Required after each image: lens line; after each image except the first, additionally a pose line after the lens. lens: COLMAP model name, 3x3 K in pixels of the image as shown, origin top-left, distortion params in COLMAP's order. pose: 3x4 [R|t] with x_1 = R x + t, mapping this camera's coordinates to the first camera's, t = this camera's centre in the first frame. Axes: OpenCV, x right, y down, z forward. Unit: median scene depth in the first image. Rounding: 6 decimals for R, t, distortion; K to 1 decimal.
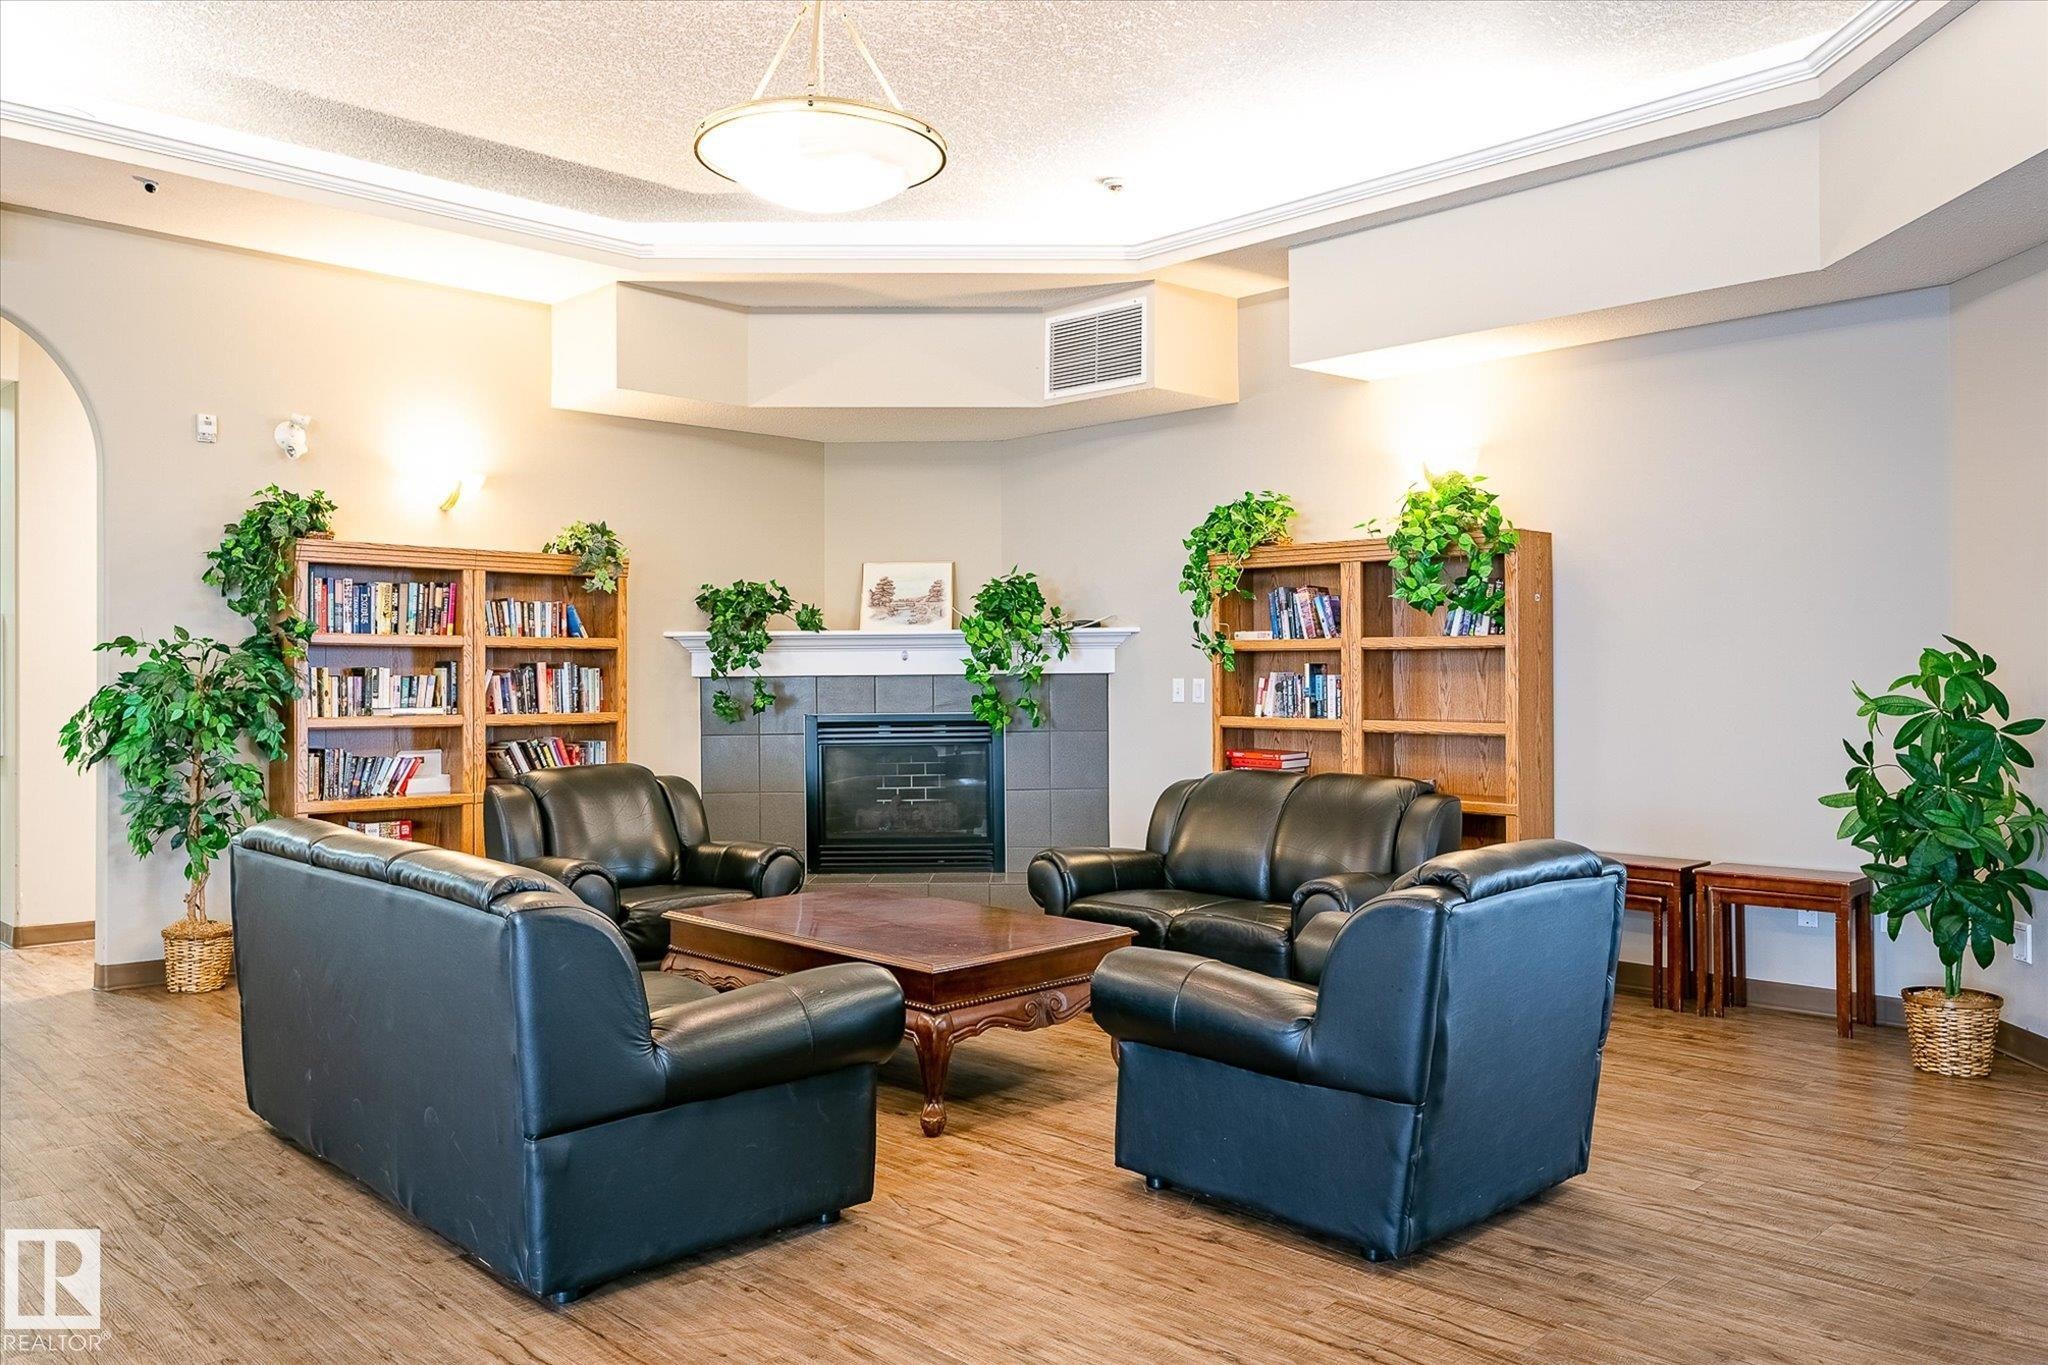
lens RADIAL K [[1508.8, 0, 1019.5], [0, 1508.8, 681.4], [0, 0, 1]] dist [-0.008355, 0.010783]
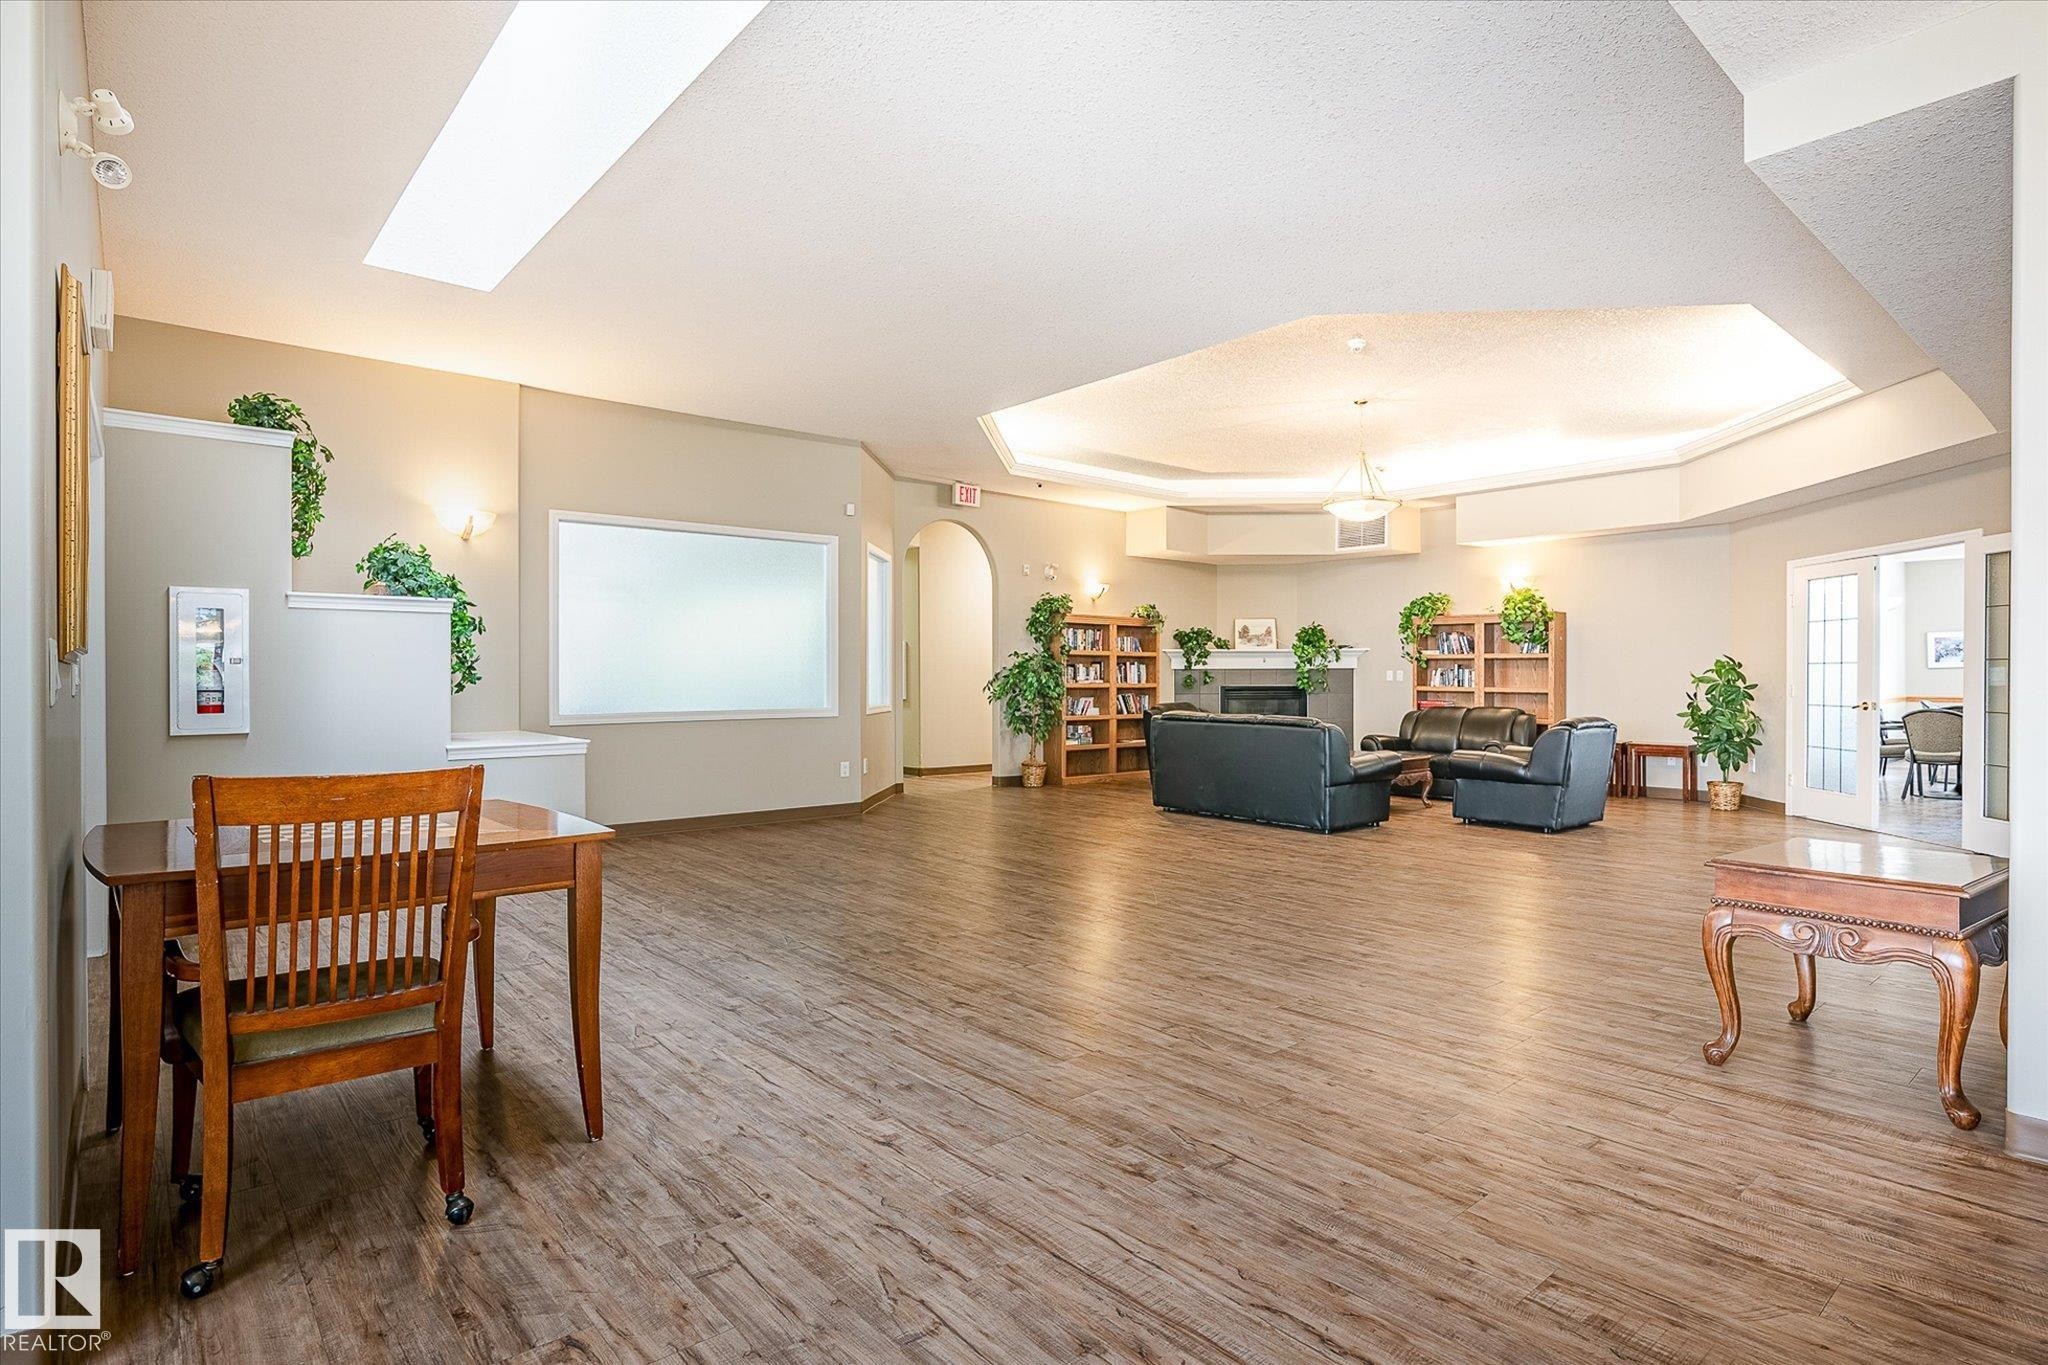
lens RADIAL K [[1053.0, 0, 1029.8], [0, 1053.0, 679.0], [0, 0, 1]] dist [-0.002403, -0.000519]
pose [[0.998408, 0.006229, -0.056058, -0.408507], [-0.006223, 0.999981, 0.000286, 0.016067], [0.056059, 0.000064, 0.998427, -0.742506]]
